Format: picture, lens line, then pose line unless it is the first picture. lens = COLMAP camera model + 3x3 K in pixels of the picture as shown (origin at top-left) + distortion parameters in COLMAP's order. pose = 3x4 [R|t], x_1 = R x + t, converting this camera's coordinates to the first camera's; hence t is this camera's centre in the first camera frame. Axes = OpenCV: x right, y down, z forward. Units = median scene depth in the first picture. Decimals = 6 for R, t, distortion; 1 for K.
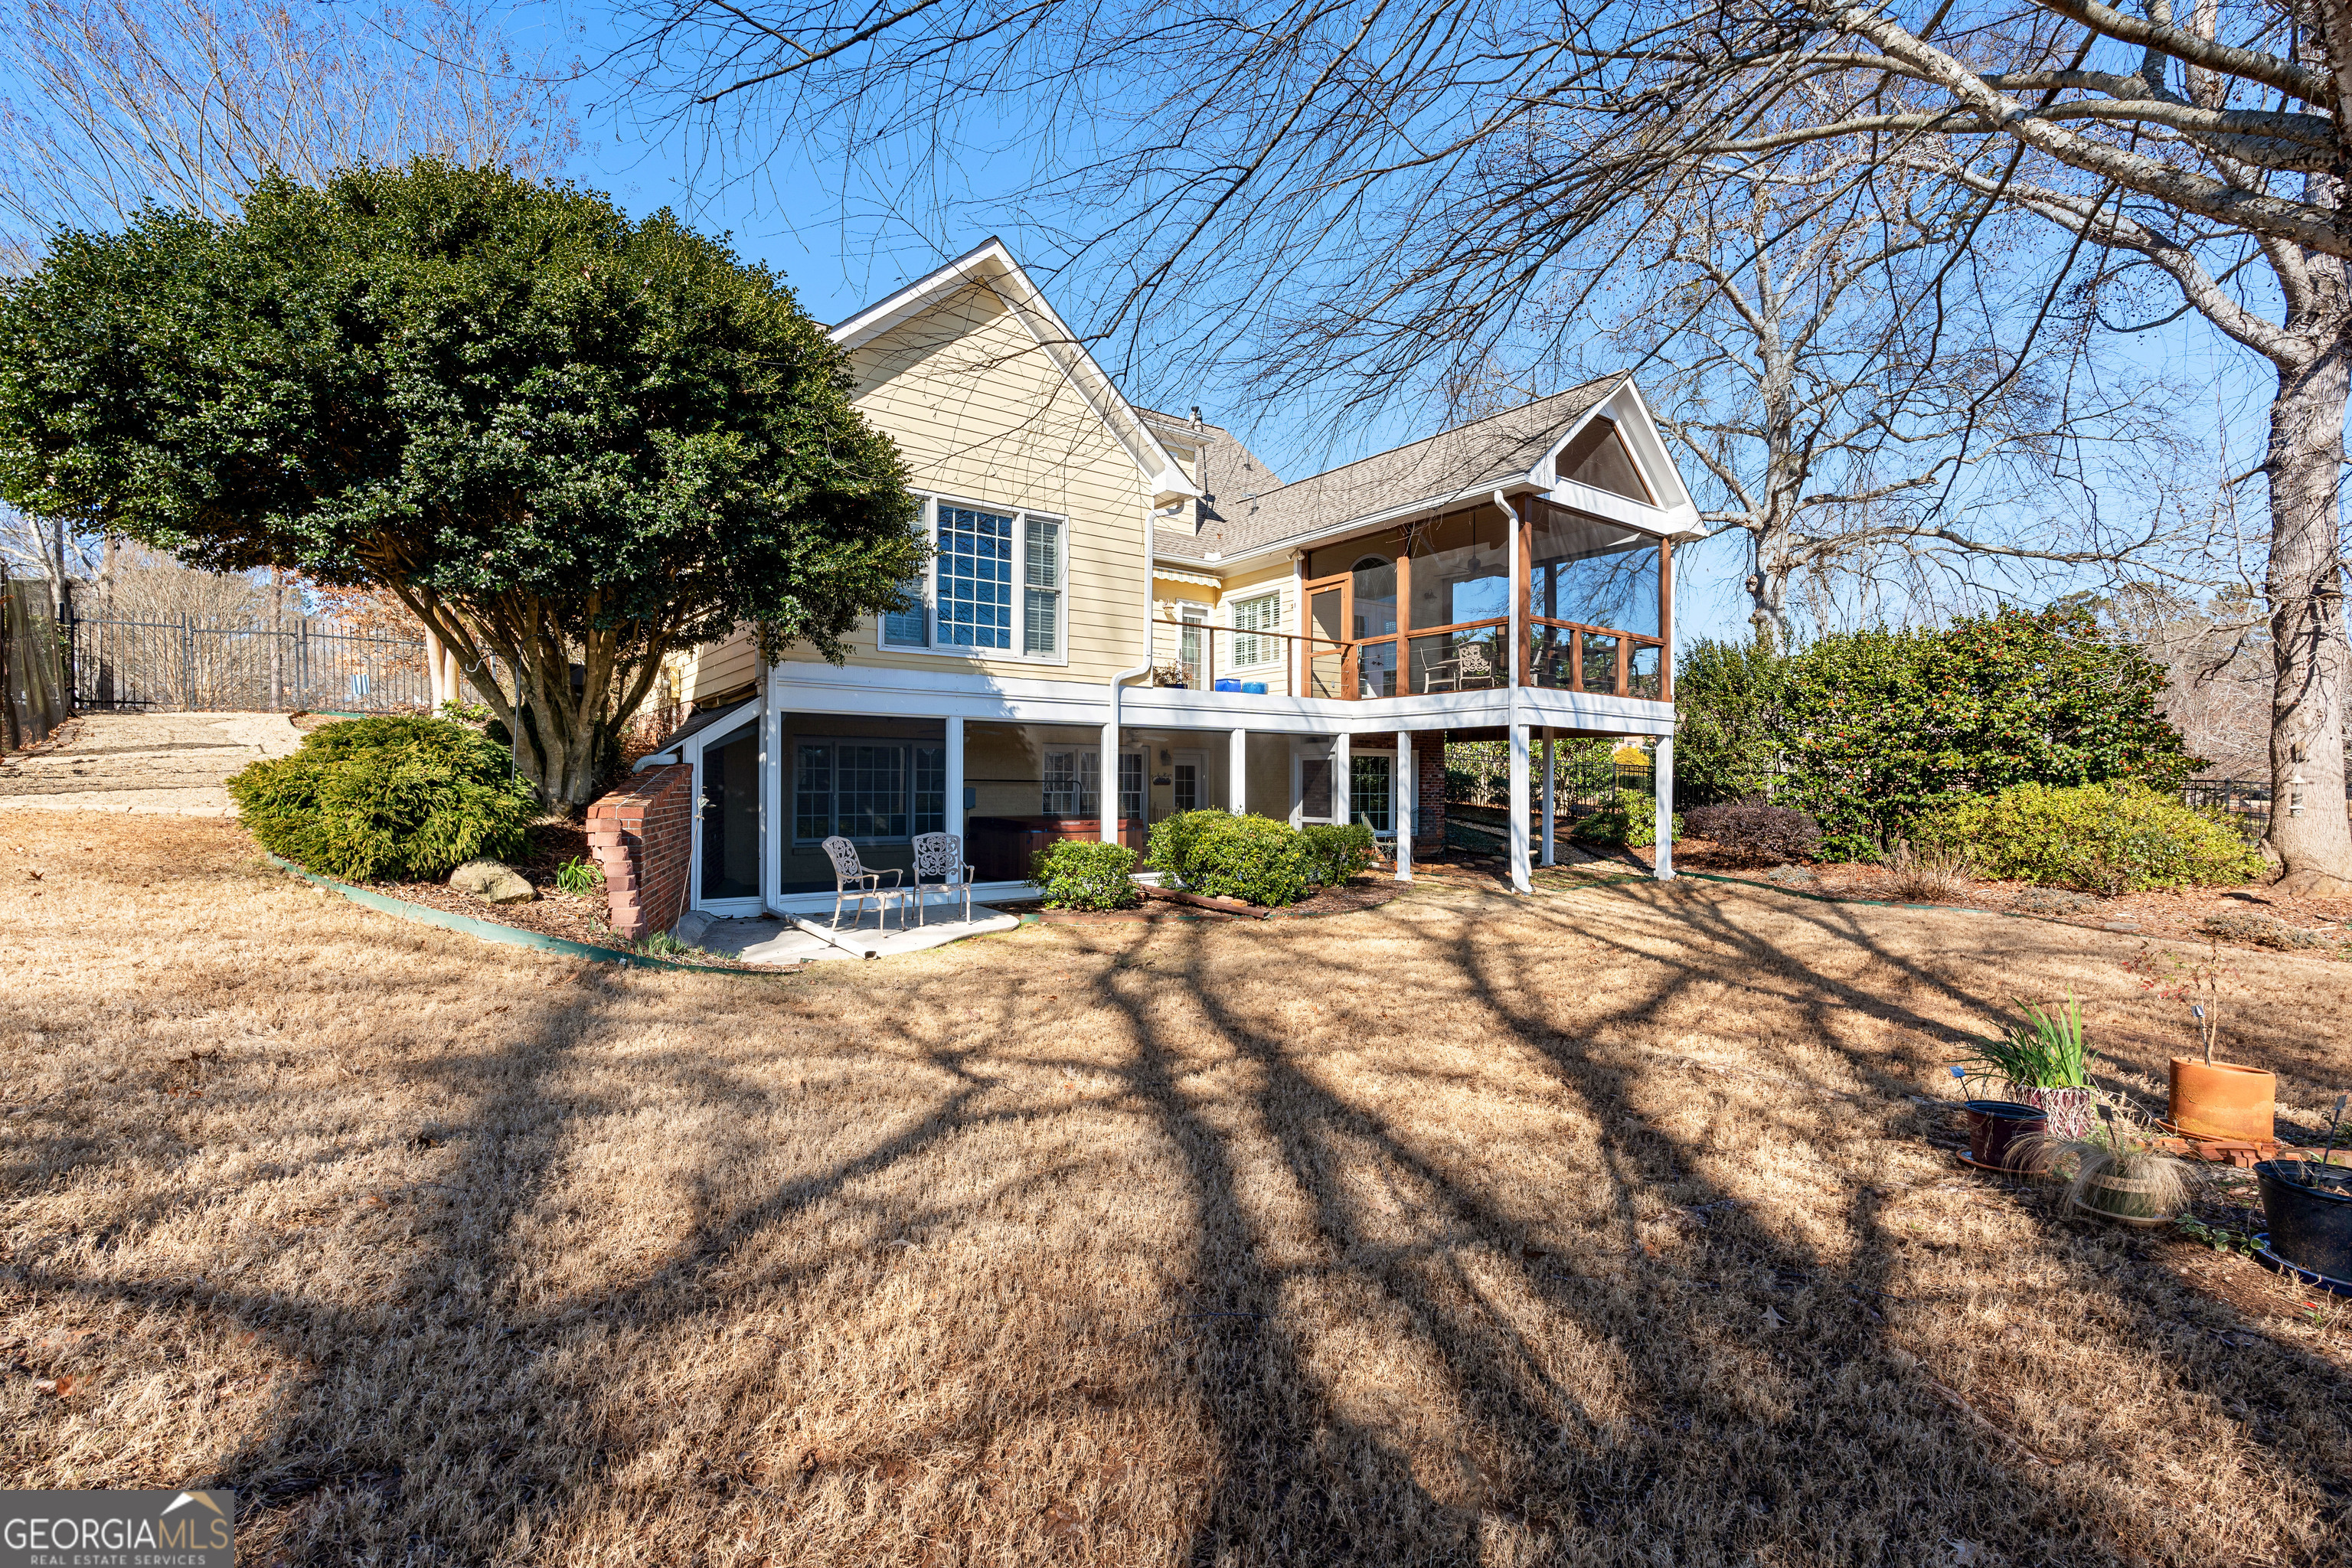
lens RADIAL K [[1013.5, 0, 1176.0], [0, 1013.5, 784.0], [0, 0, 1]] dist [-0.000694, -0.000199]
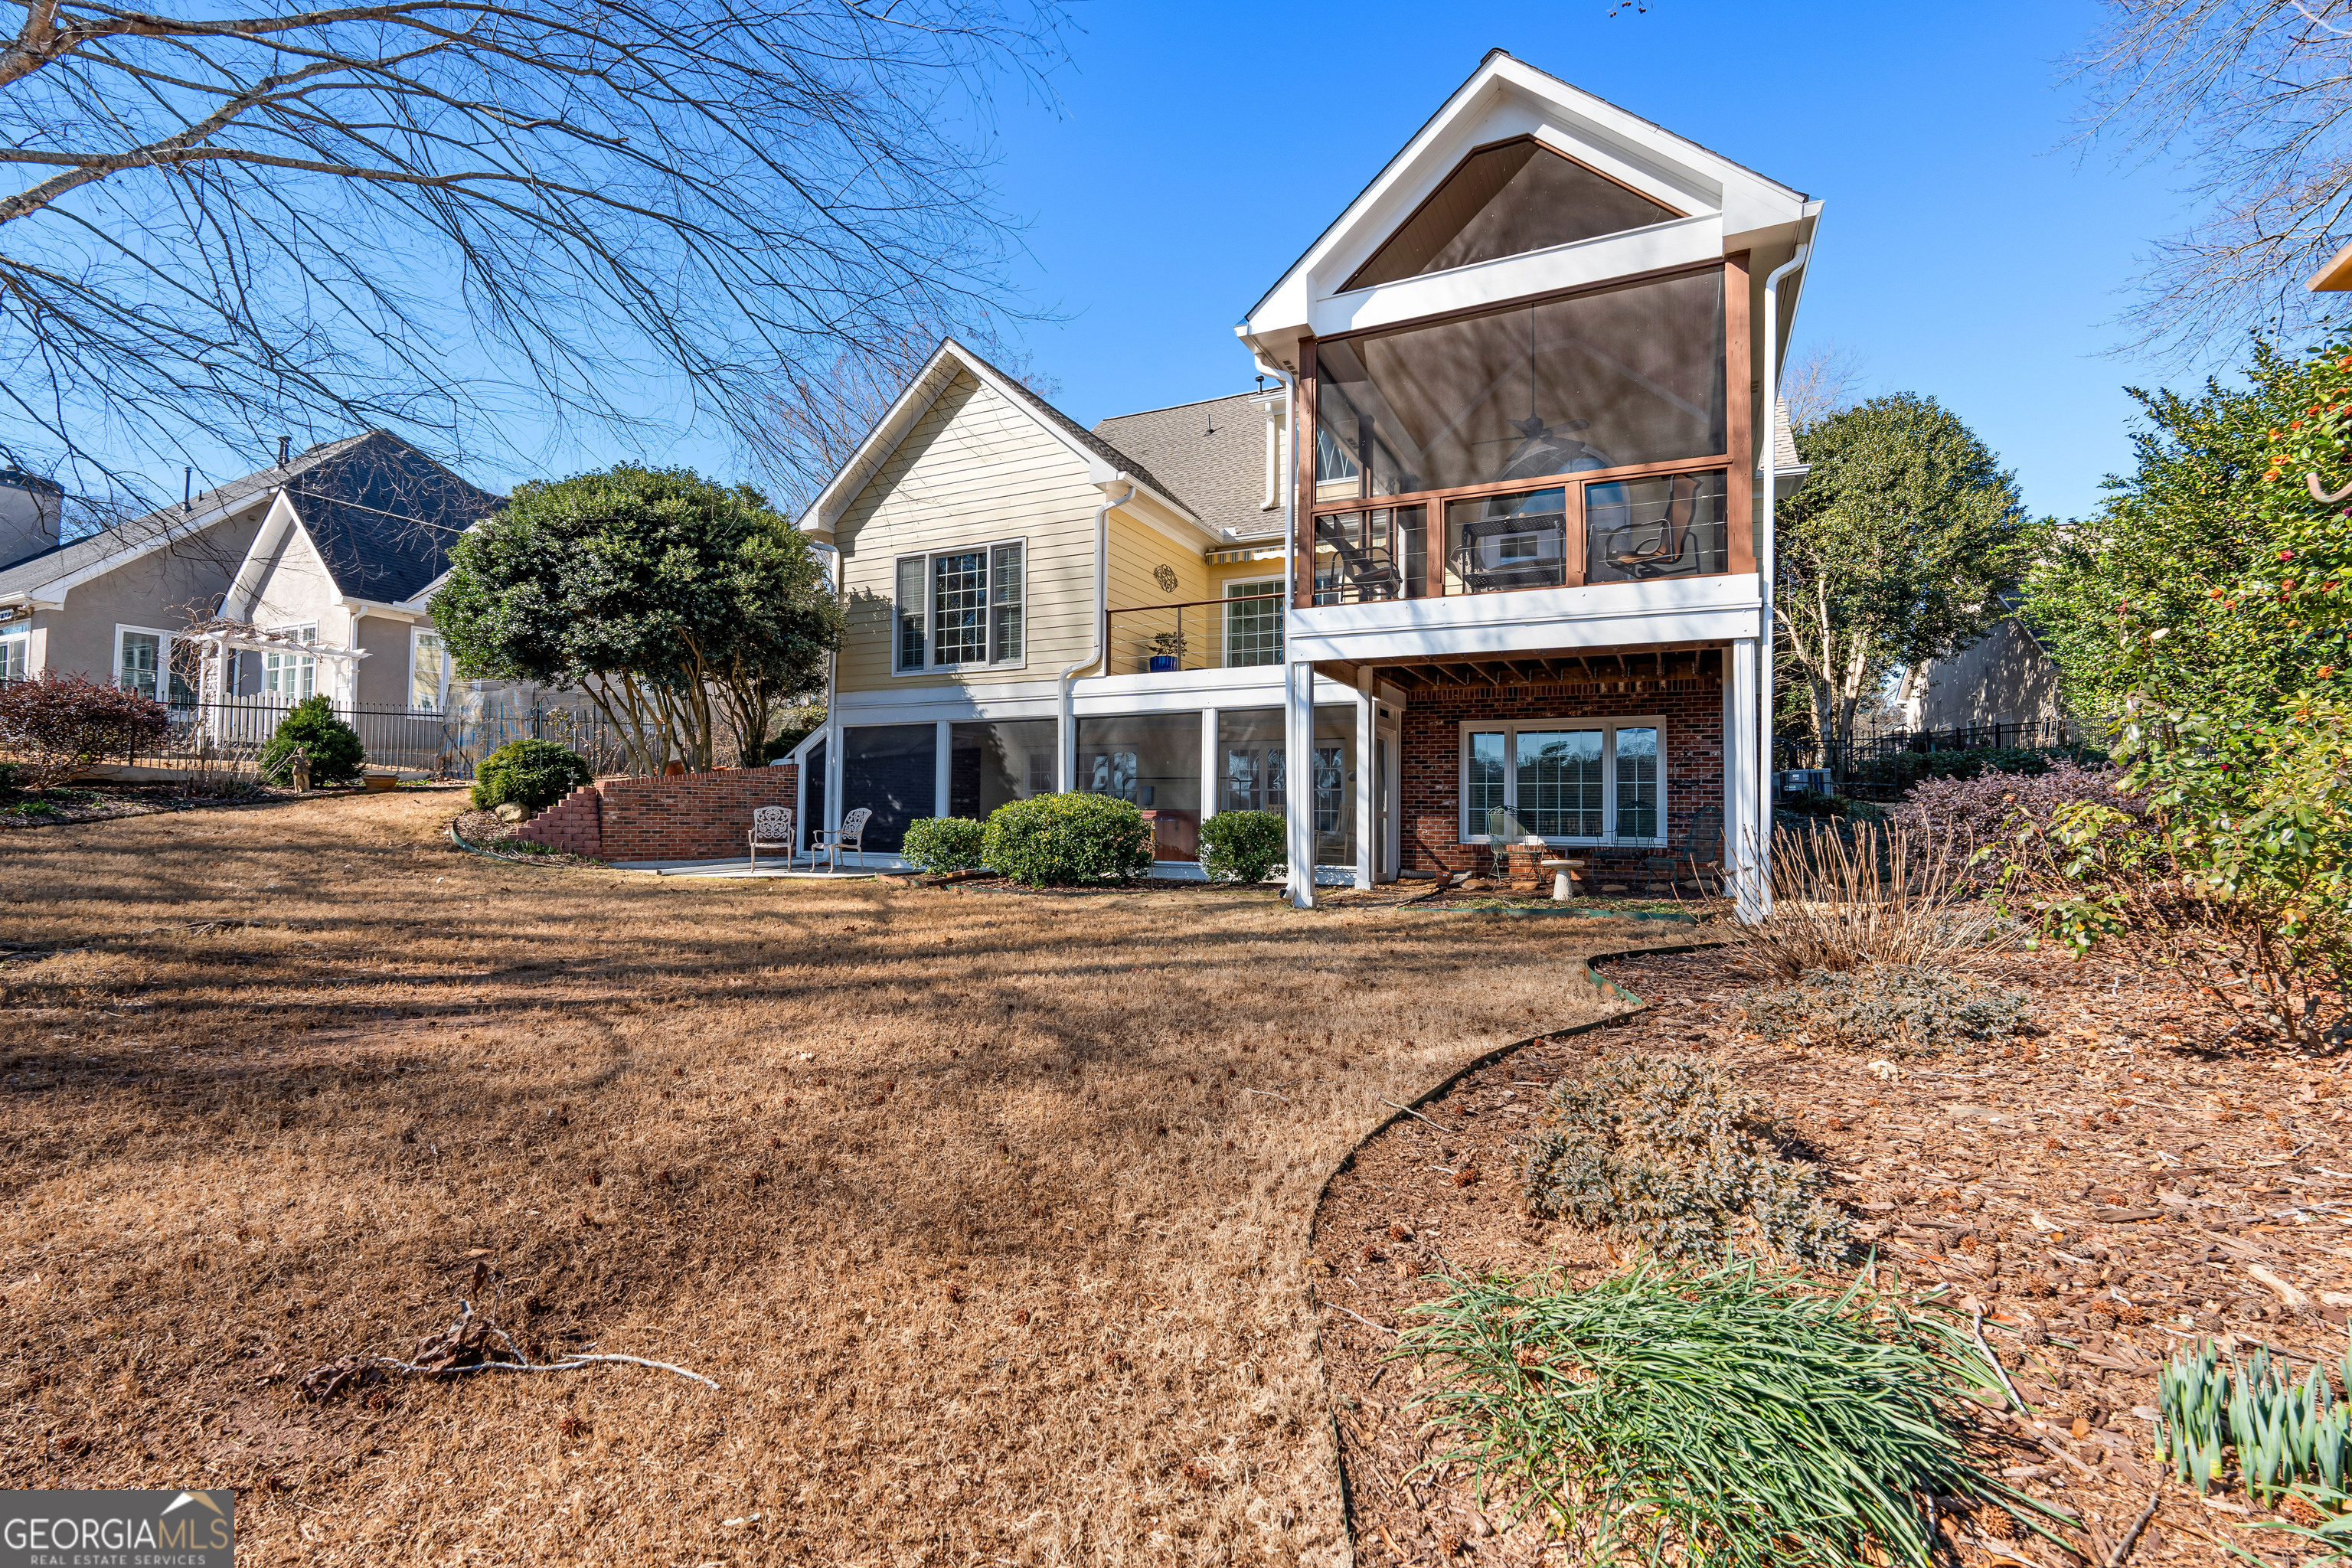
lens RADIAL K [[1013.5, 0, 1176.0], [0, 1013.5, 784.0], [0, 0, 1]] dist [-0.000694, -0.000199]
pose [[0.477709, -0.033351, -0.877885, 0.964224], [-0.004490, 0.999173, -0.040403, 0.057038], [0.878507, 0.023243, 0.477165, 0.619346]]
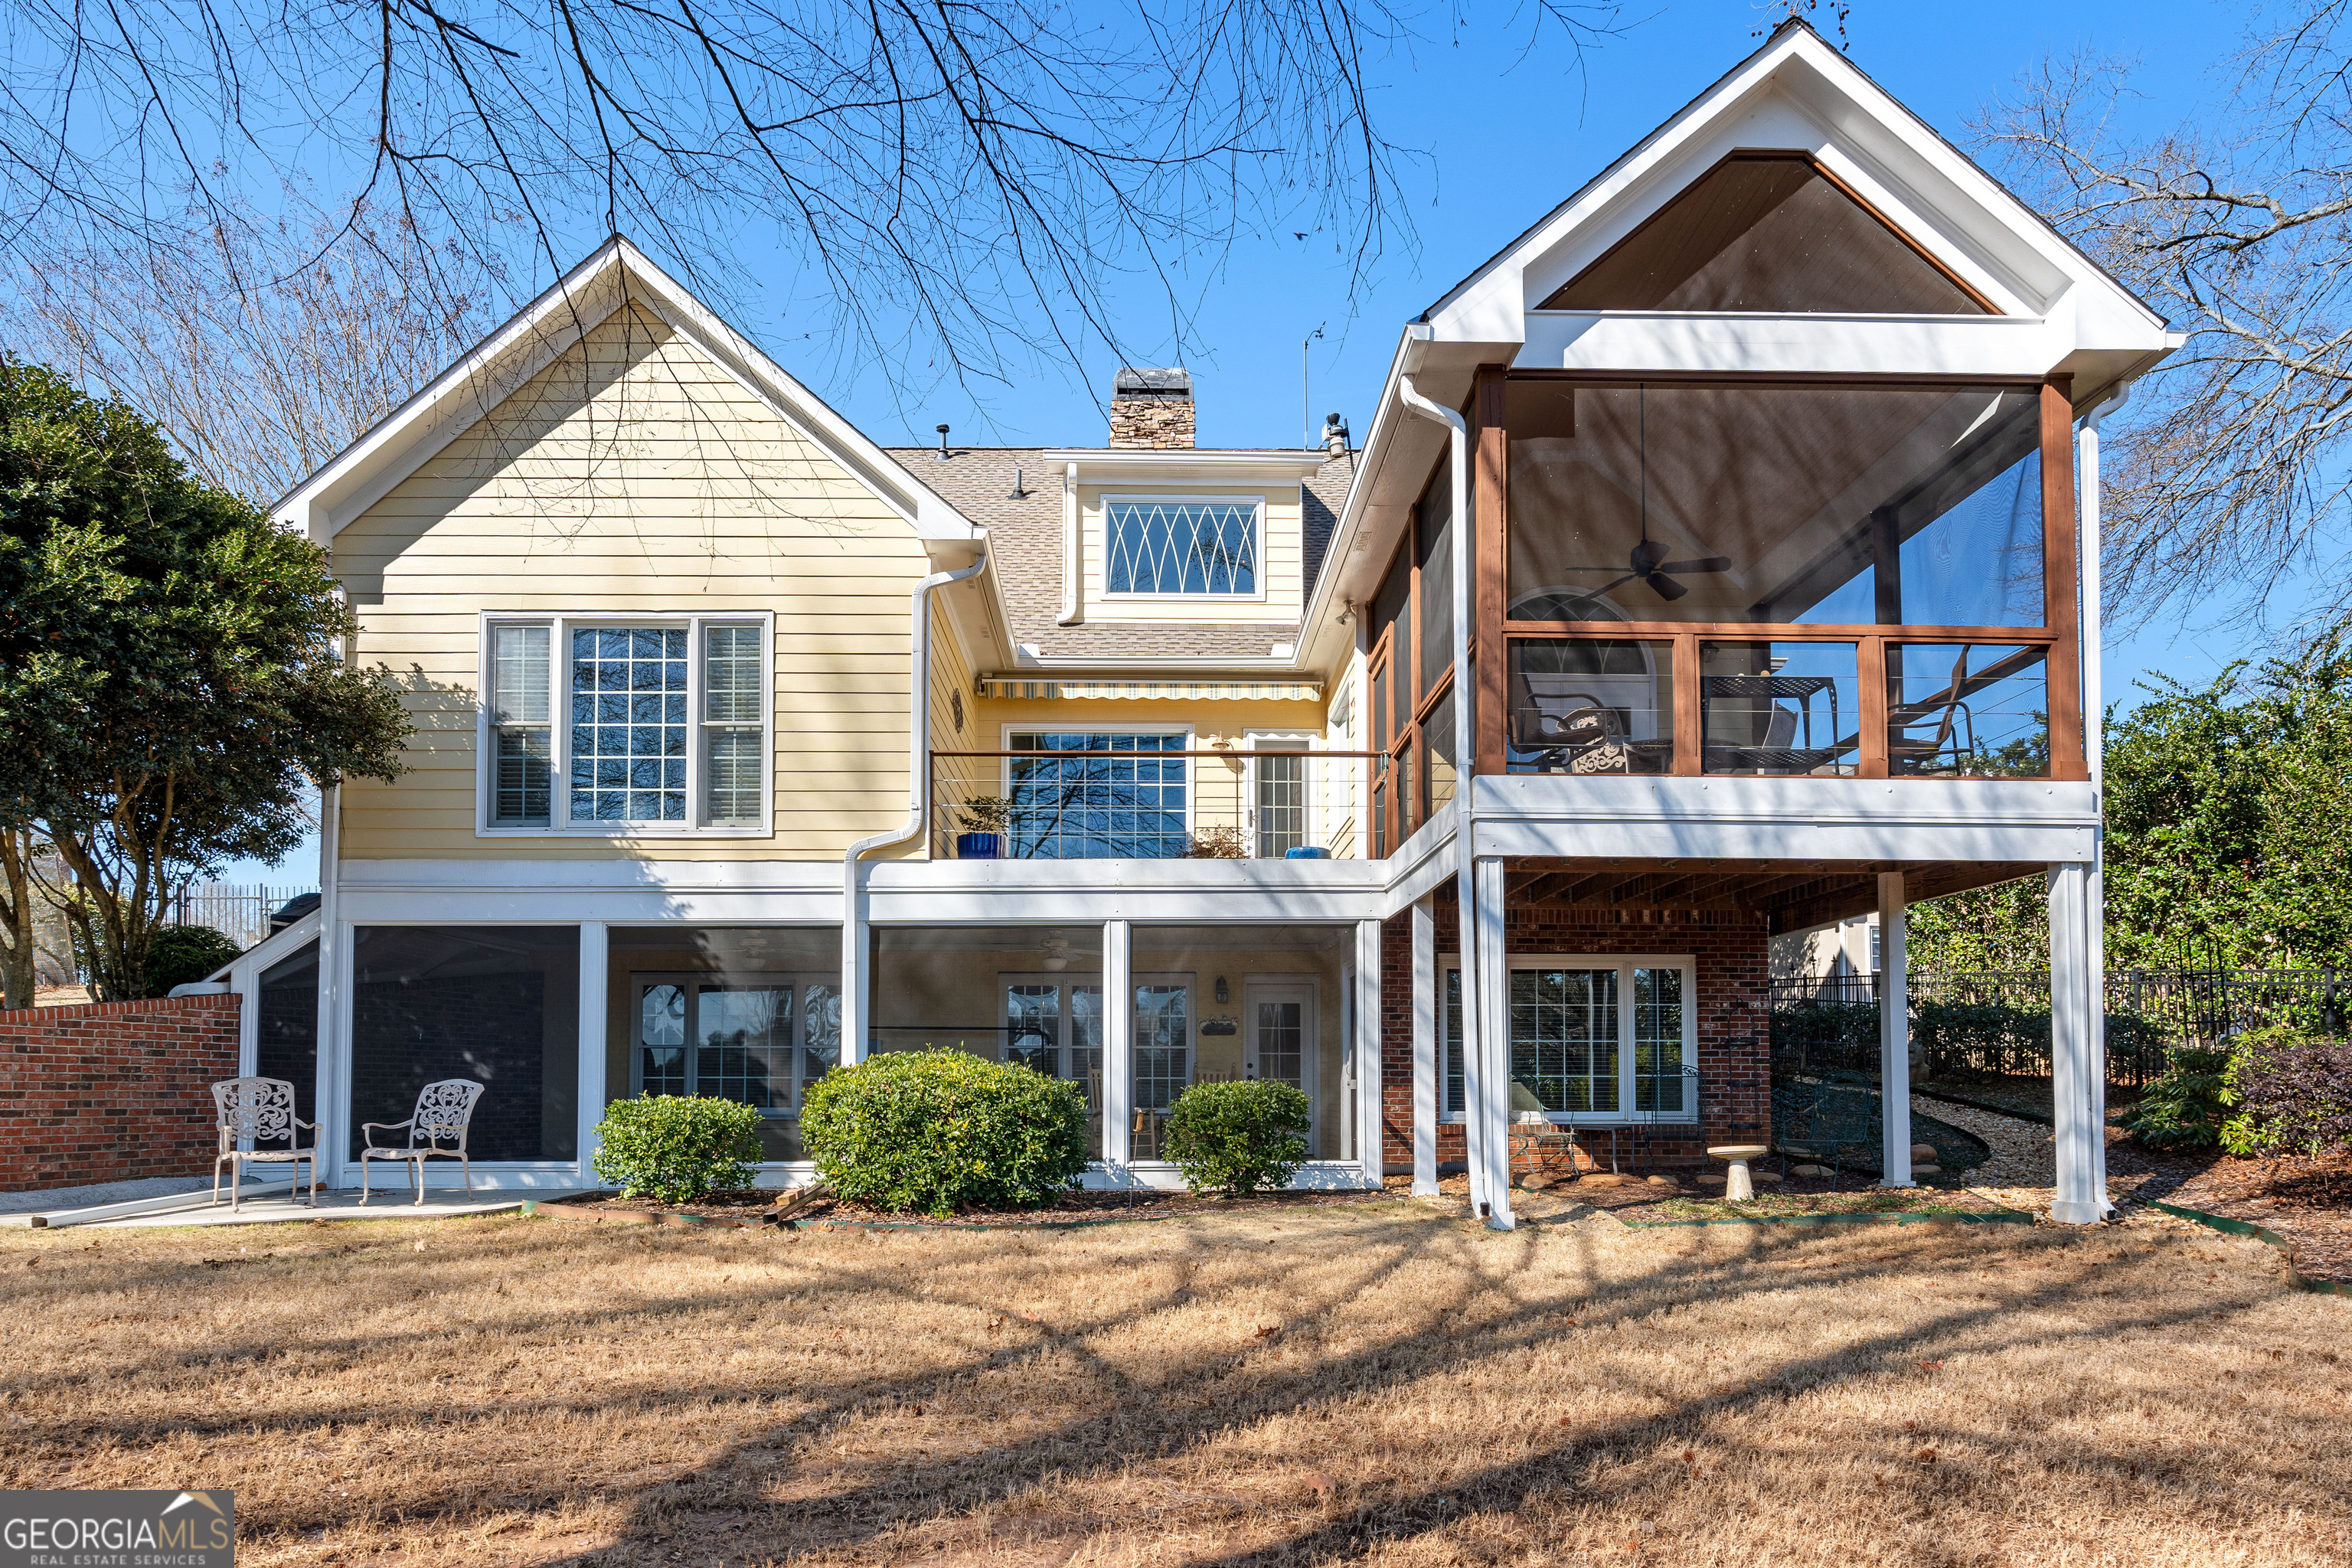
lens RADIAL K [[1377.8, 0, 1147.8], [0, 1377.8, 1035.6], [0, 0, 1]] dist [-0.000360, -0.002157]
pose [[0.818618, -0.027708, -0.573670, 0.604296], [0.006423, 0.999215, -0.039097, 0.048487], [0.574303, 0.028321, 0.818153, 0.418411]]
